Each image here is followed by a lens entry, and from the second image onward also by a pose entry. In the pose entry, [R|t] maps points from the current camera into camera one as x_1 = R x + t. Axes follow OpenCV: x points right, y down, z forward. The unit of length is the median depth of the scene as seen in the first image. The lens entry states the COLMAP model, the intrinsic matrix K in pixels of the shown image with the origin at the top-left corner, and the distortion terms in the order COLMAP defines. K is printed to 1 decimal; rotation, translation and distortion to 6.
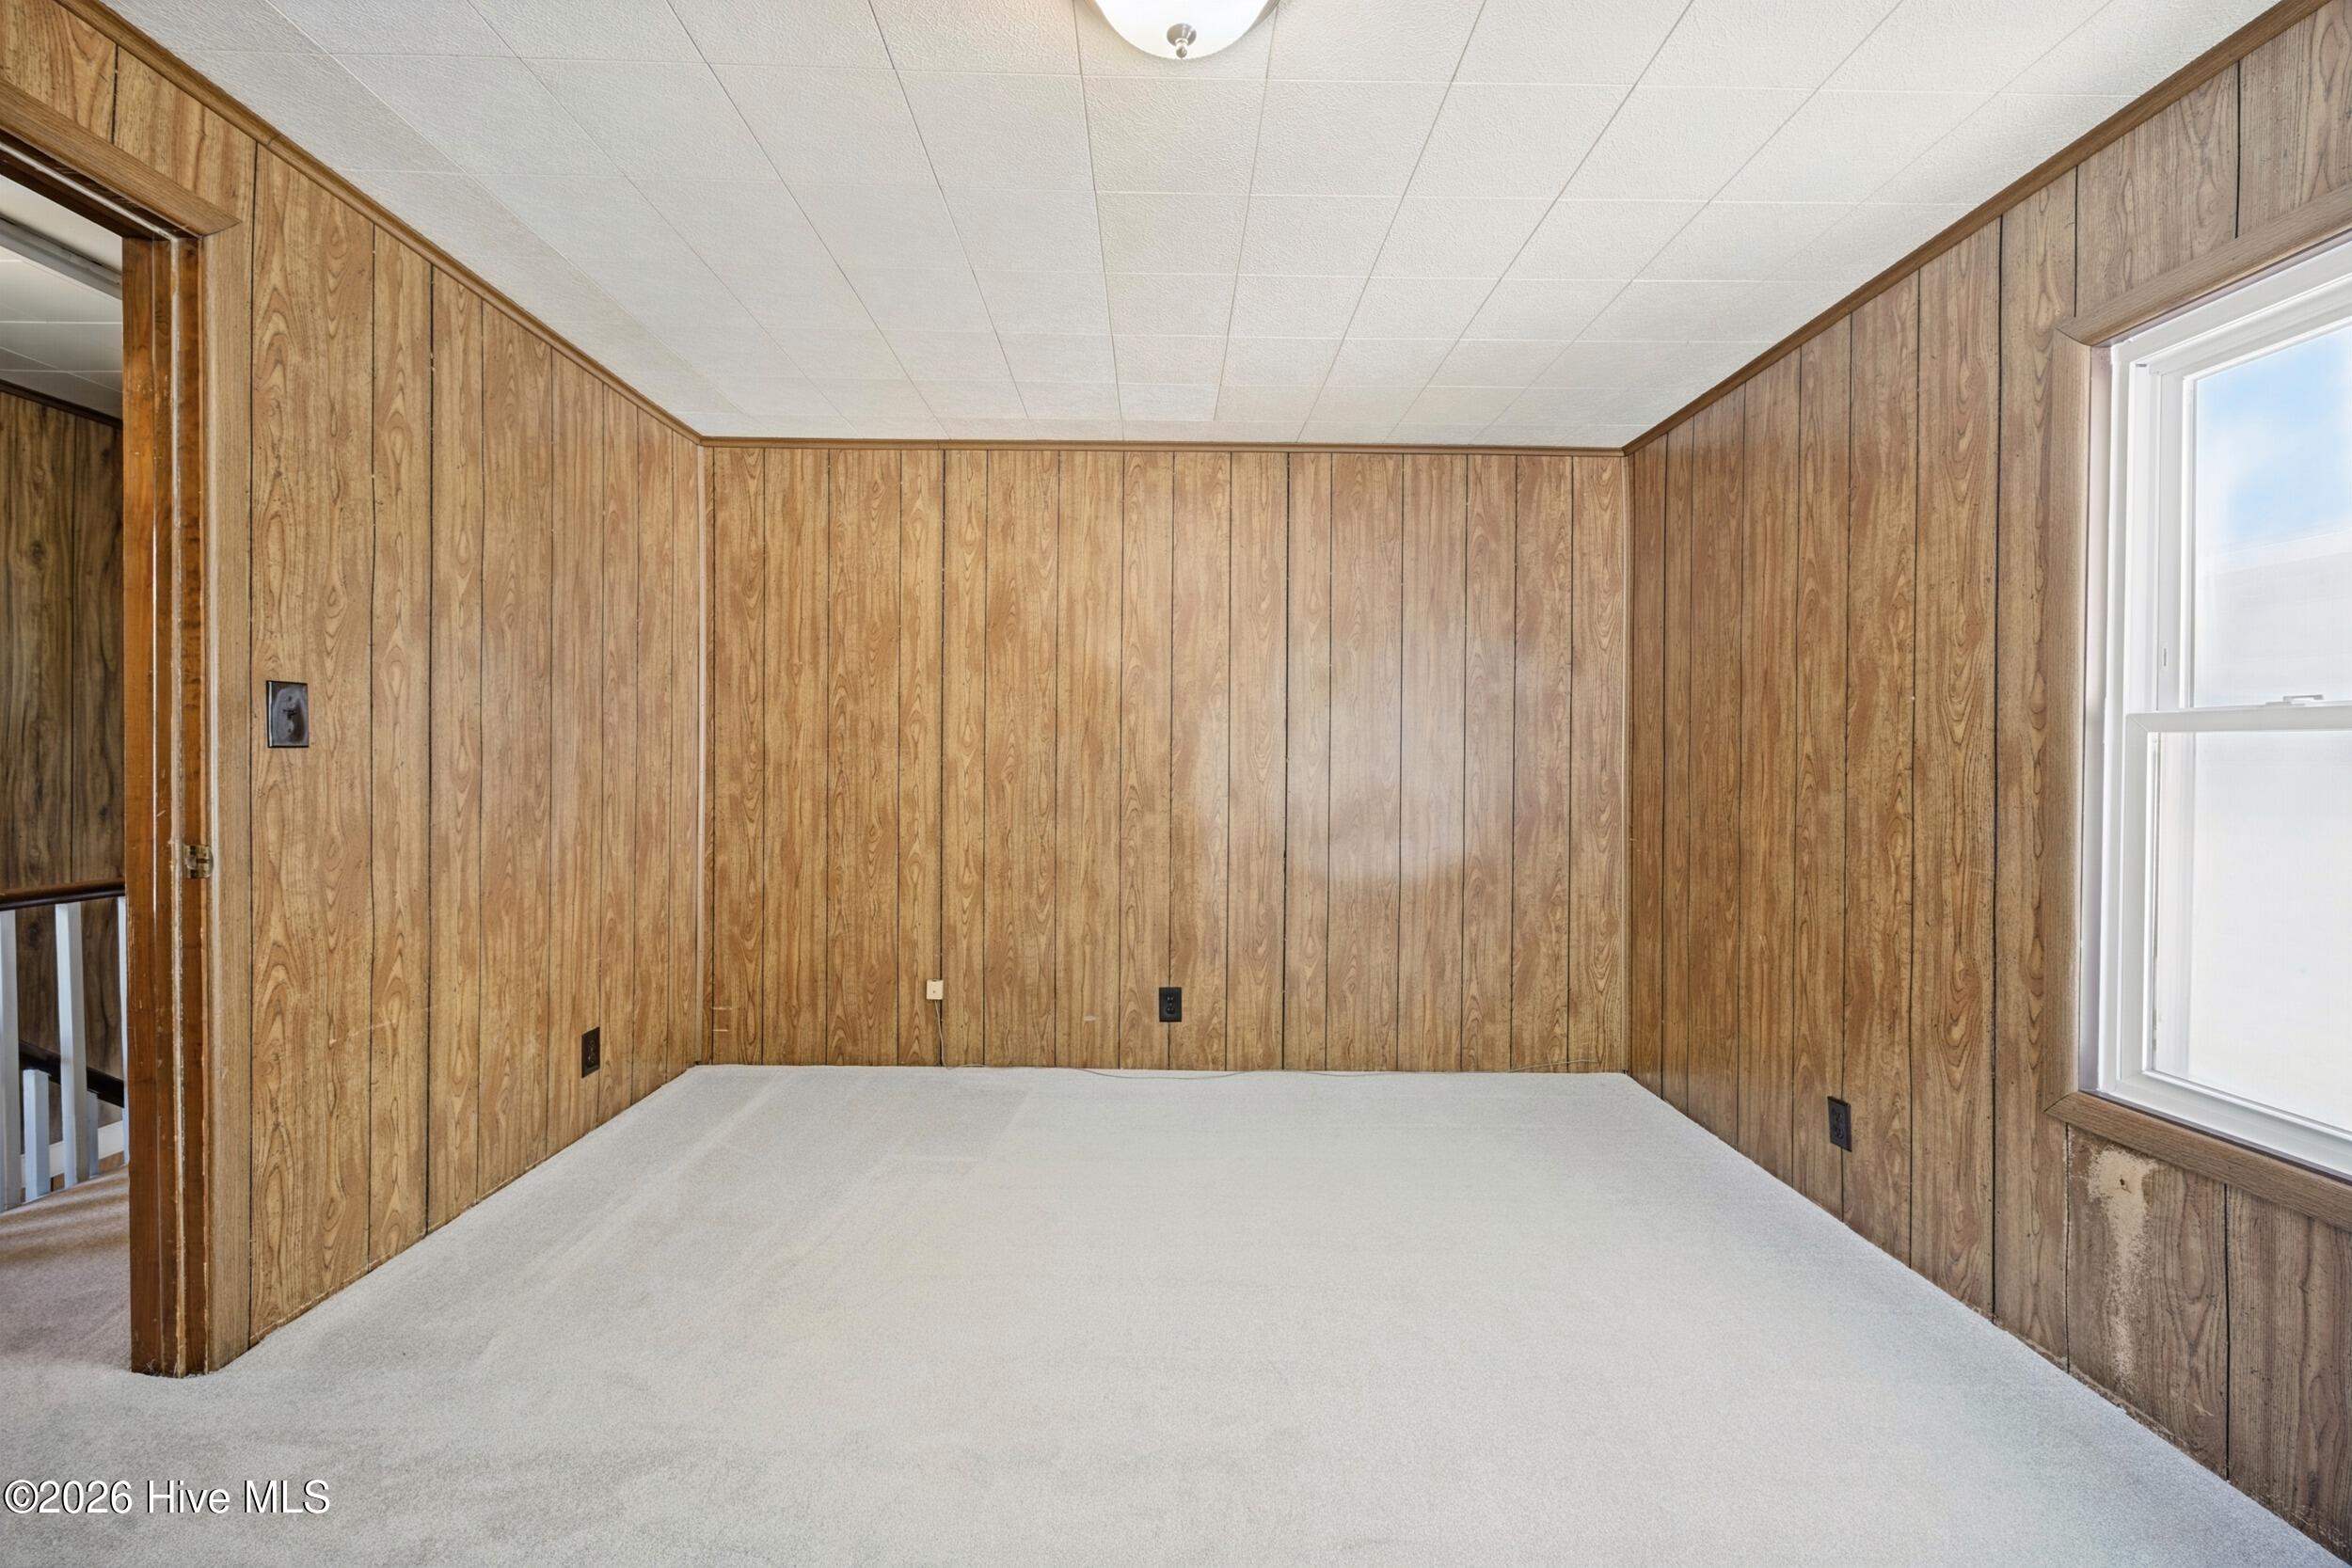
lens RADIAL K [[923.3, 0, 1169.9], [0, 923.3, 773.4], [0, 0, 1]] dist [-0.005868, 0.002226]
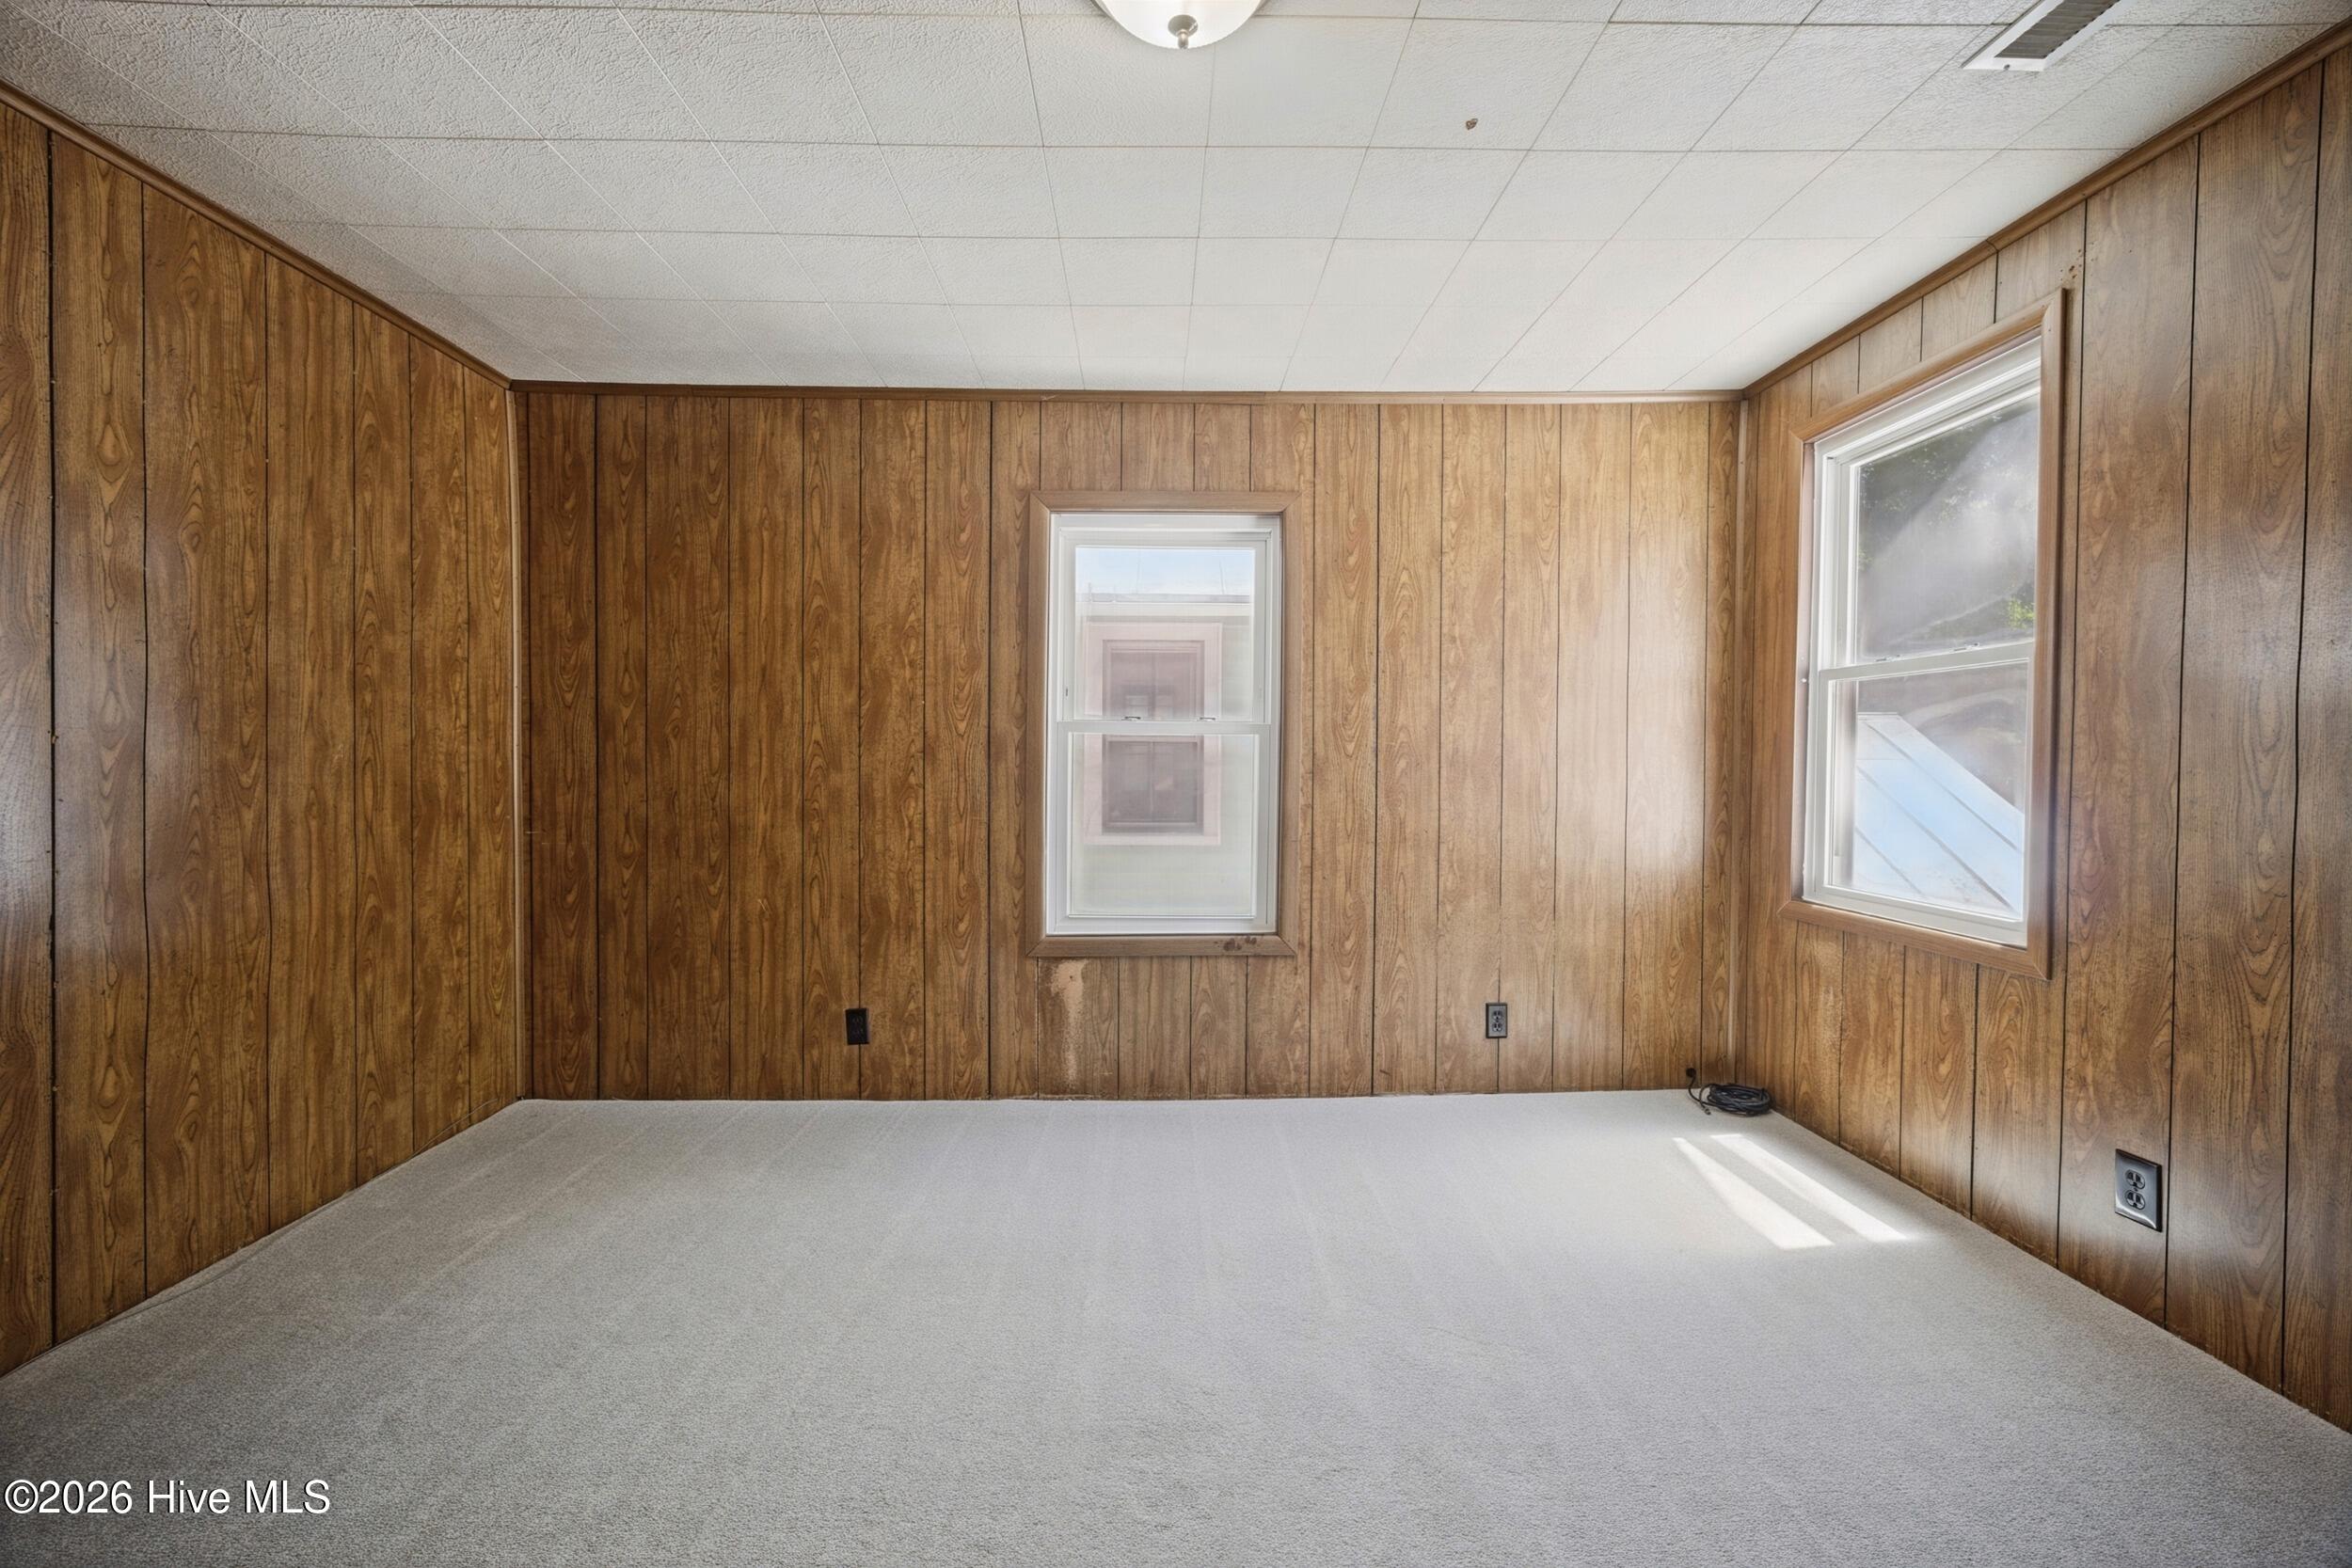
lens RADIAL K [[923.3, 0, 1167.0], [0, 923.3, 772.1], [0, 0, 1]] dist [-0.005868, 0.002226]
pose [[-0.006257, -0.027451, 0.999604, -0.579146], [0.005279, 0.999608, 0.027484, -0.010692], [-0.999966, 0.005449, -0.006110, 0.591798]]
